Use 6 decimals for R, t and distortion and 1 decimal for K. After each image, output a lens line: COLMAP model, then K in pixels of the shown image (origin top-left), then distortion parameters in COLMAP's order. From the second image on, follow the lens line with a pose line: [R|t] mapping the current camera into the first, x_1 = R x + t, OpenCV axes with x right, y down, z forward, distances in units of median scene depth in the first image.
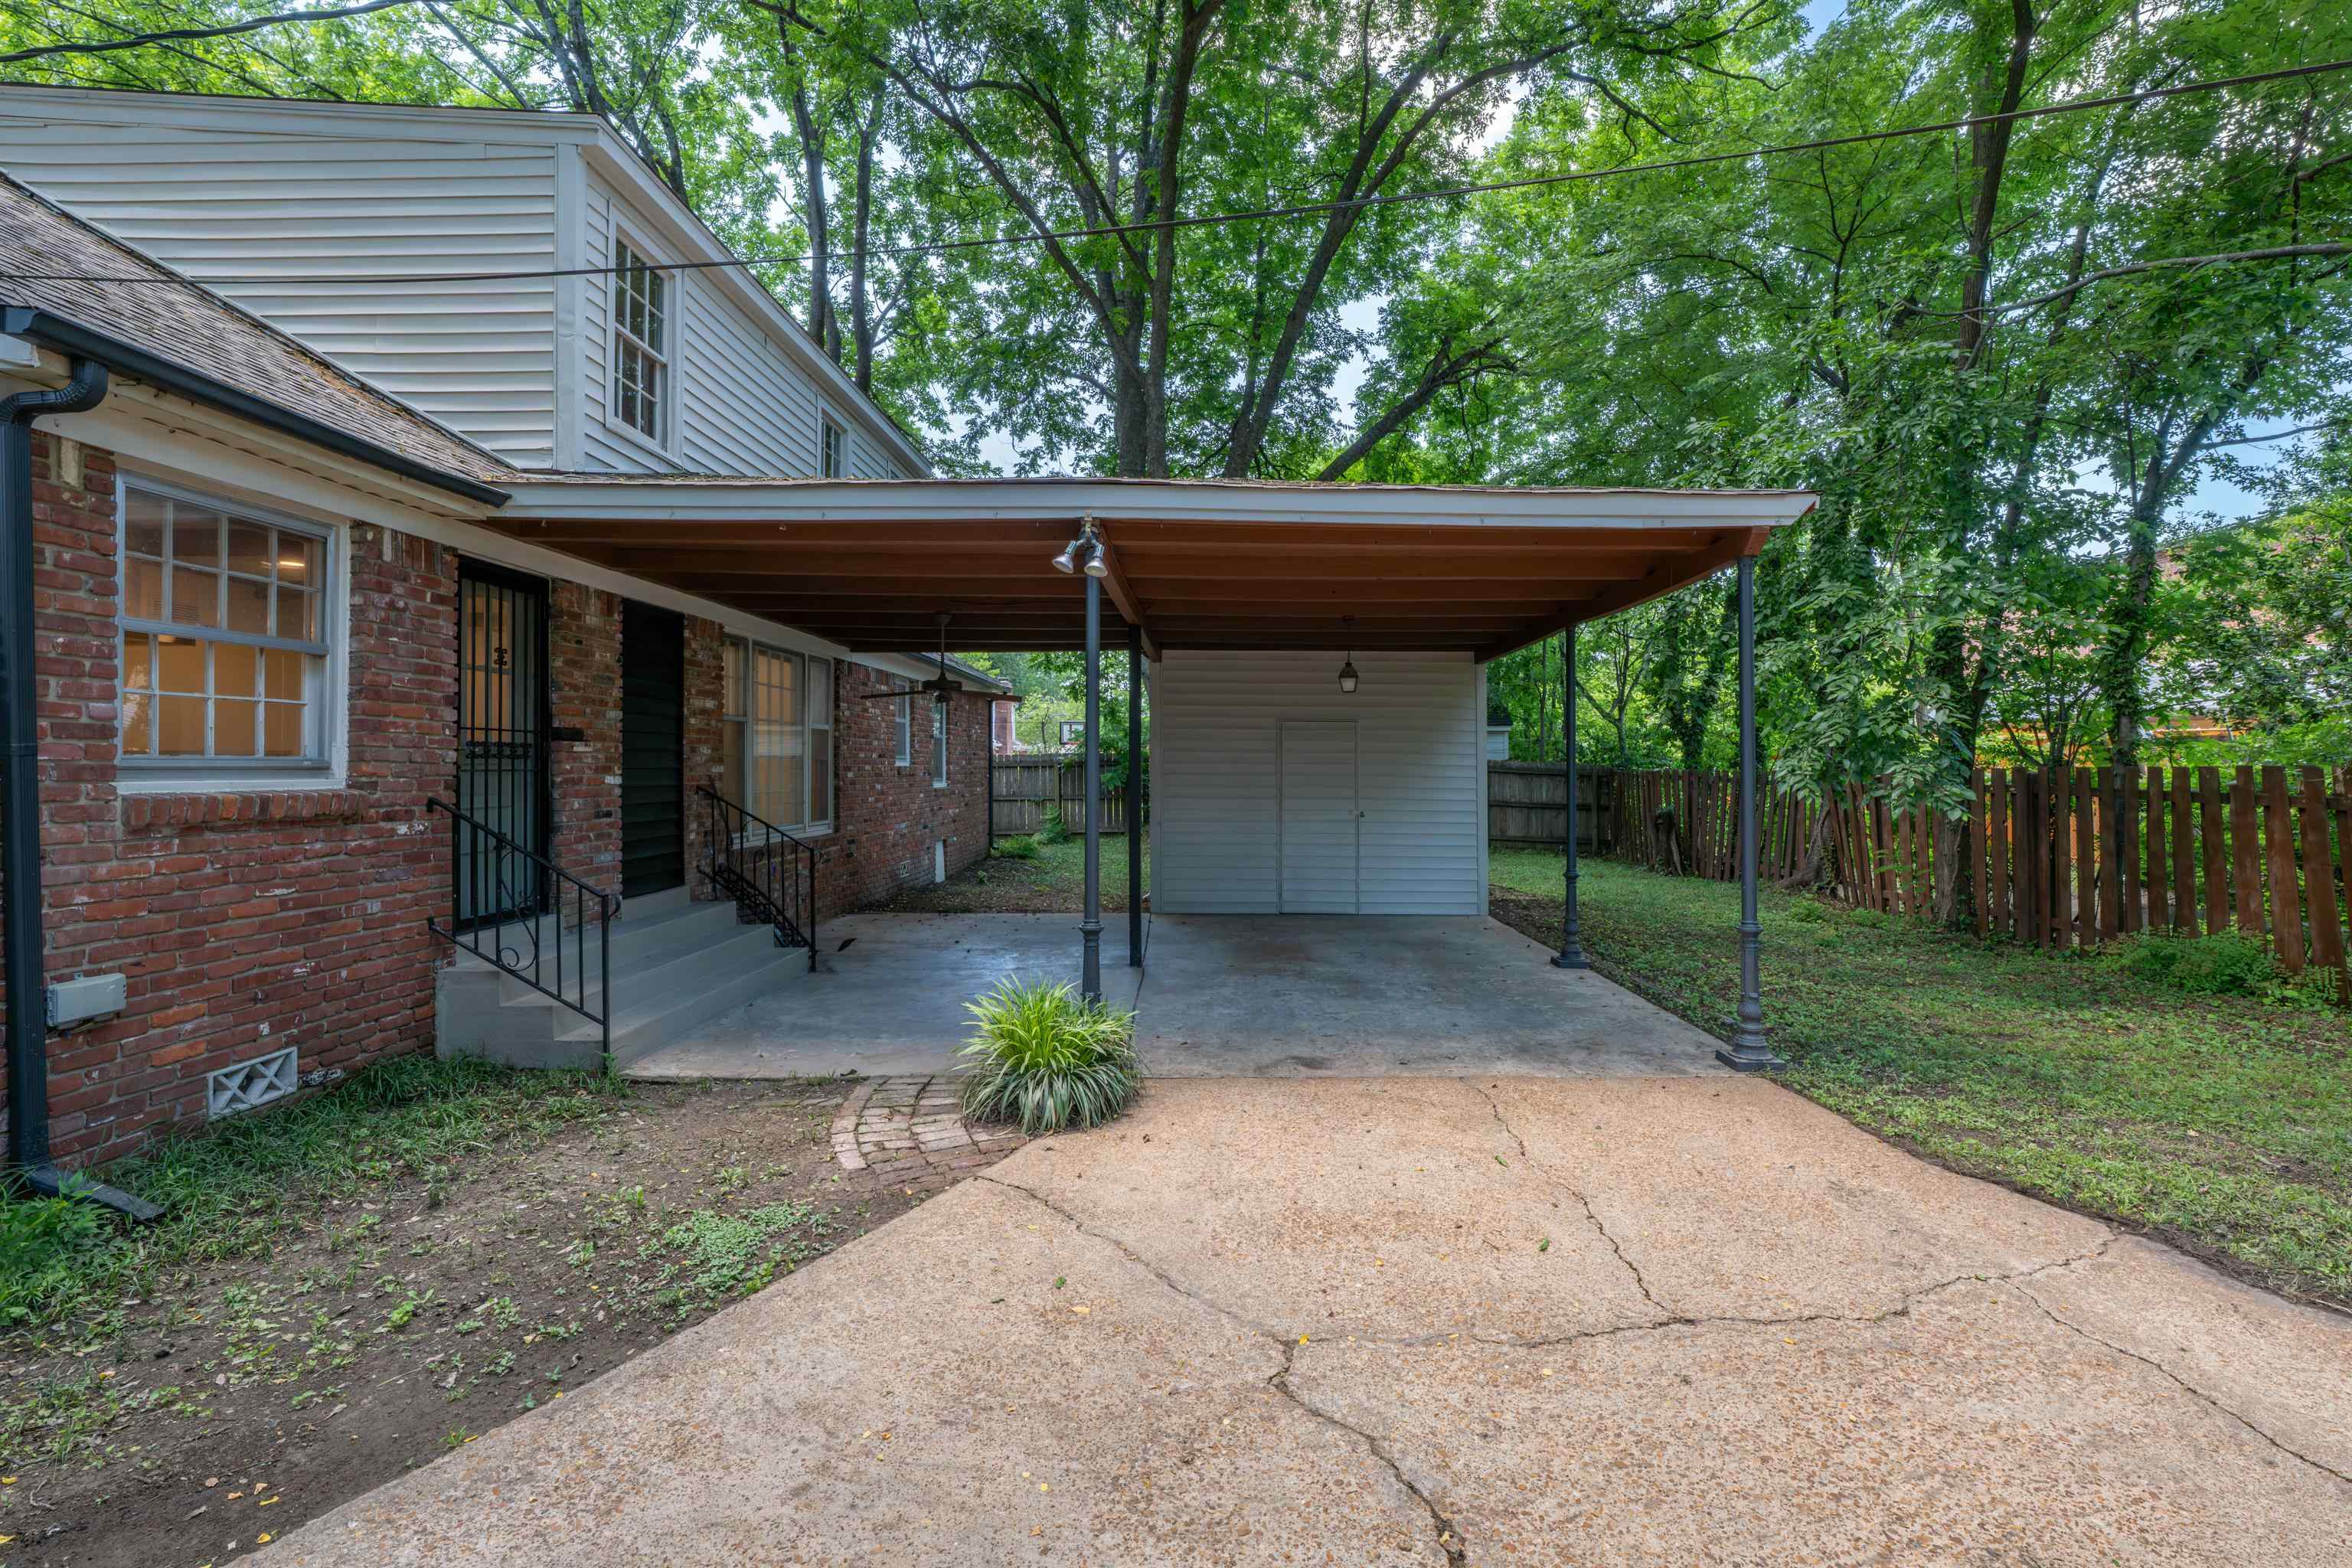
lens RADIAL K [[1010.5, 0, 1188.0], [0, 1010.5, 765.8], [0, 0, 1]] dist [-0.001274, -0.000458]
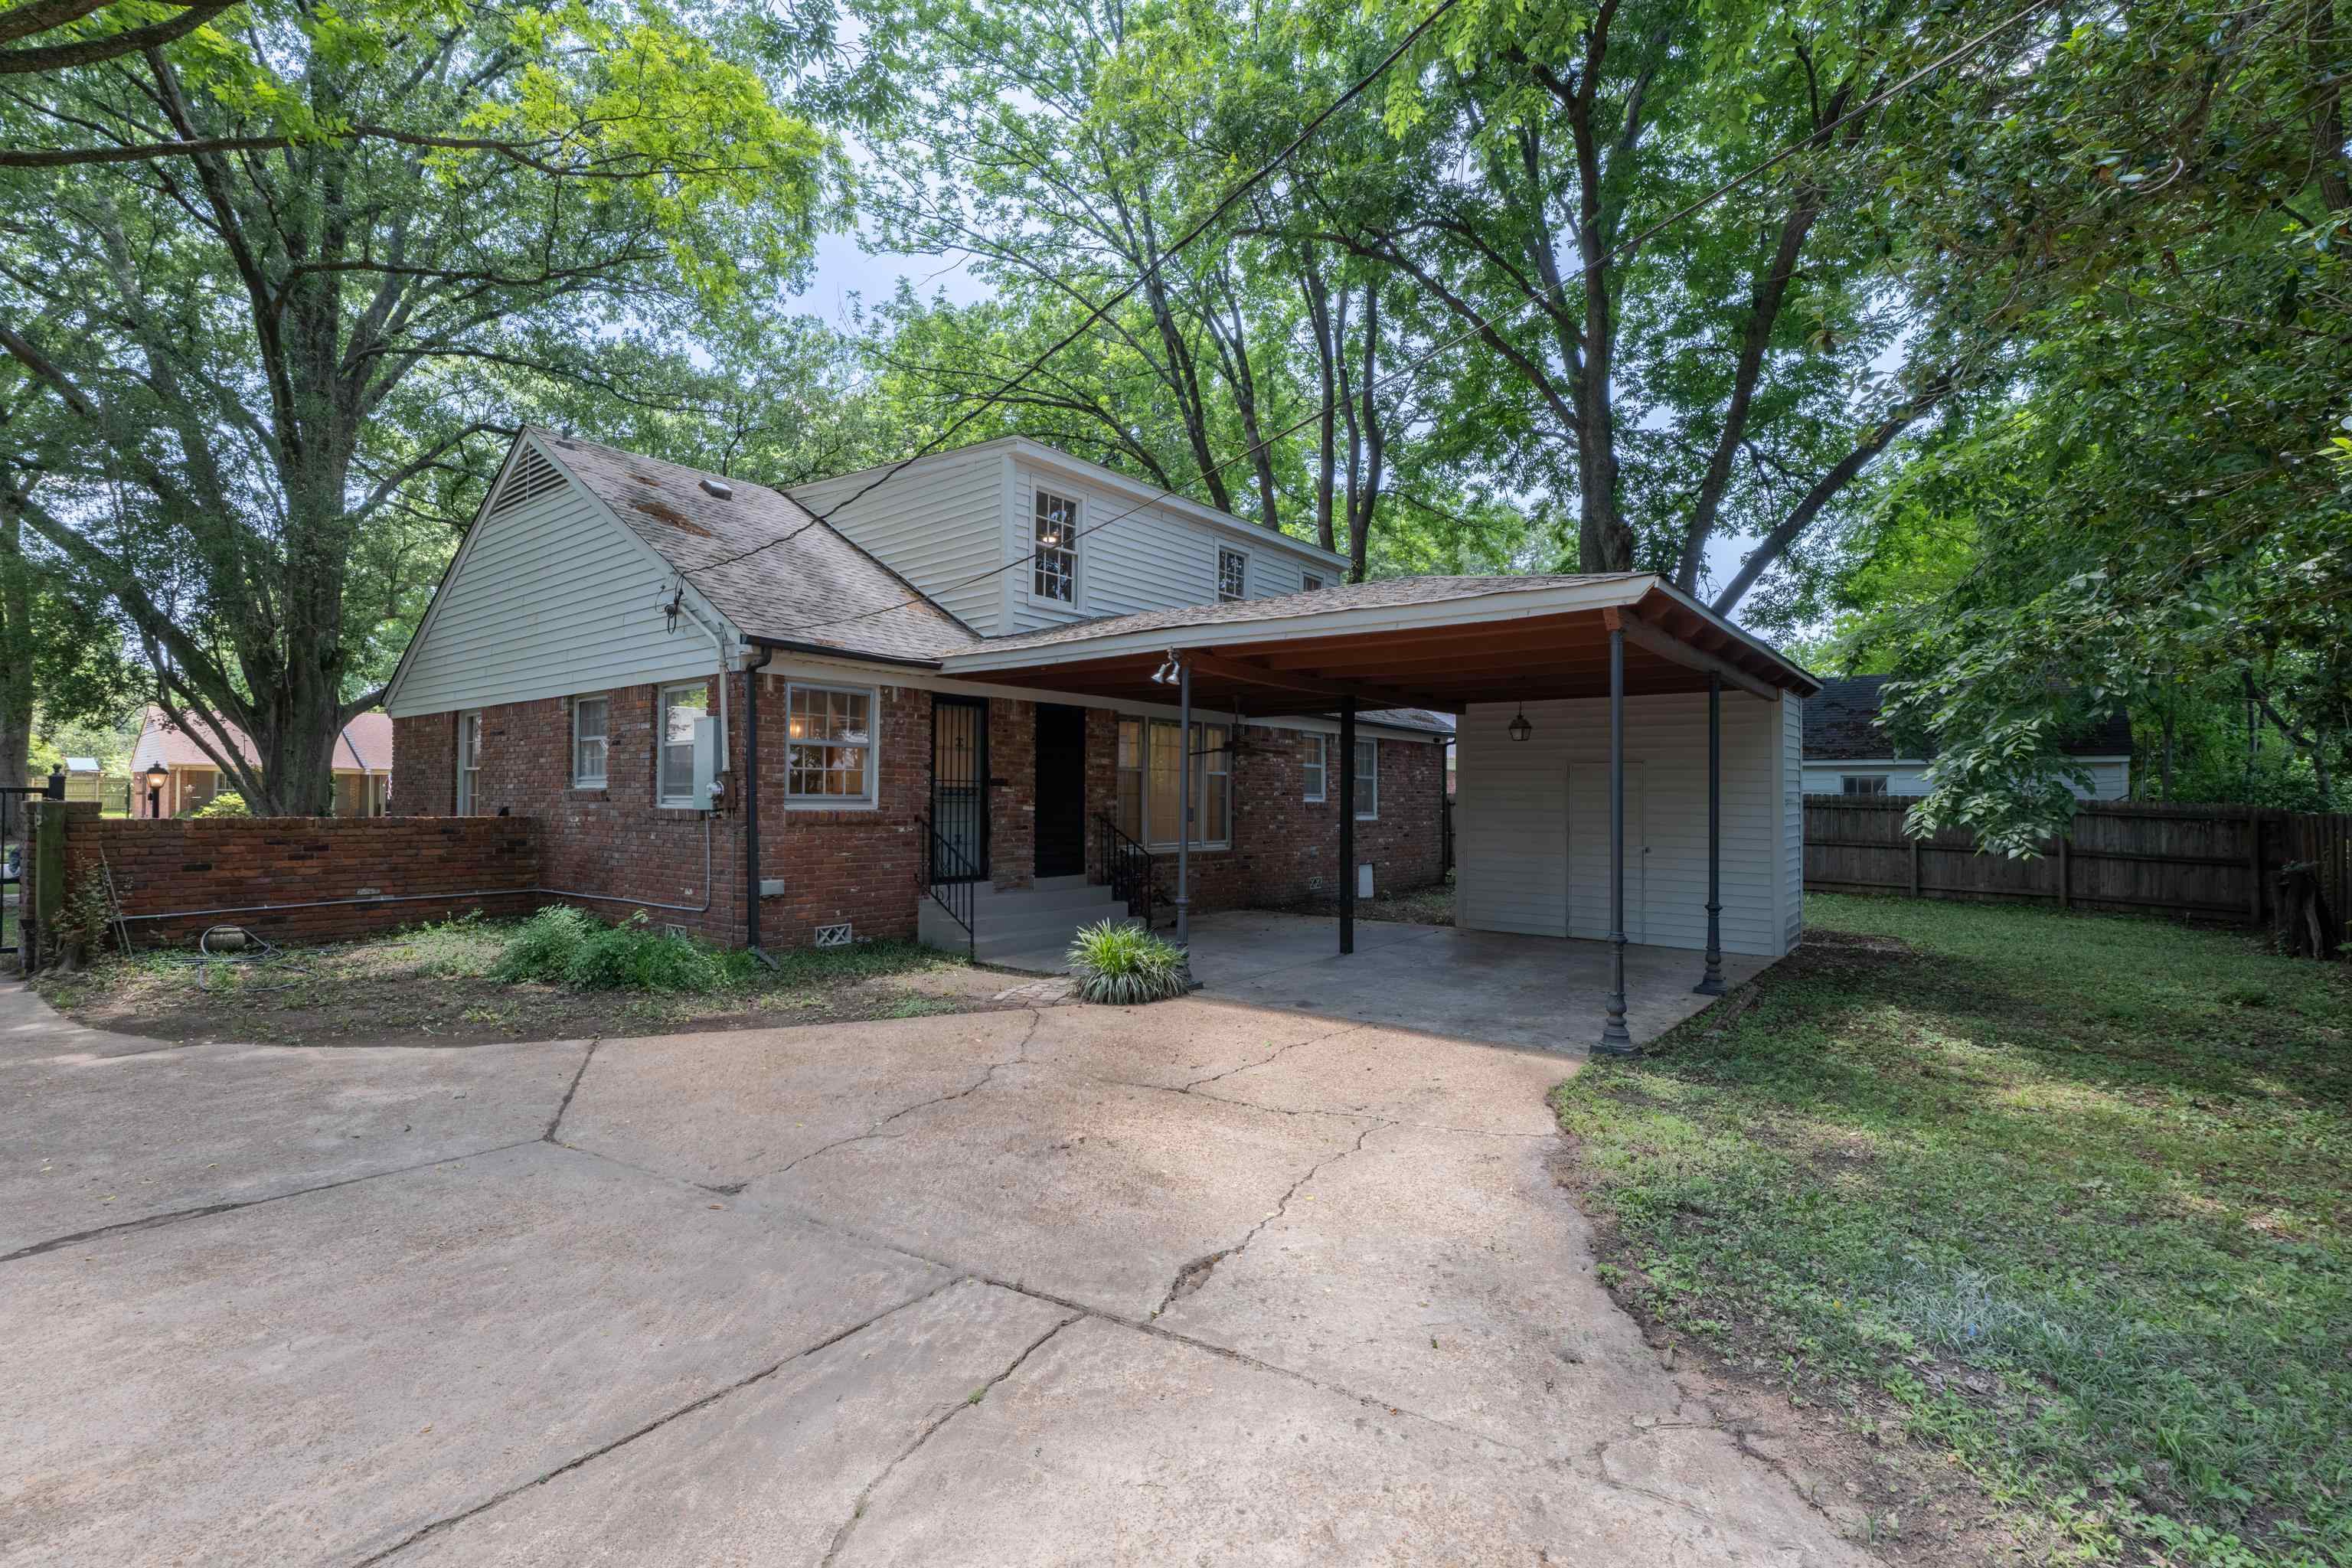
lens RADIAL K [[1010.5, 0, 1167.1], [0, 1010.5, 791.5], [0, 0, 1]] dist [-0.001274, -0.000458]
pose [[0.786756, -0.001968, -0.617261, 0.909514], [-0.005514, 0.999933, -0.010215, 0.002277], [0.617240, 0.011440, 0.786692, -0.291489]]
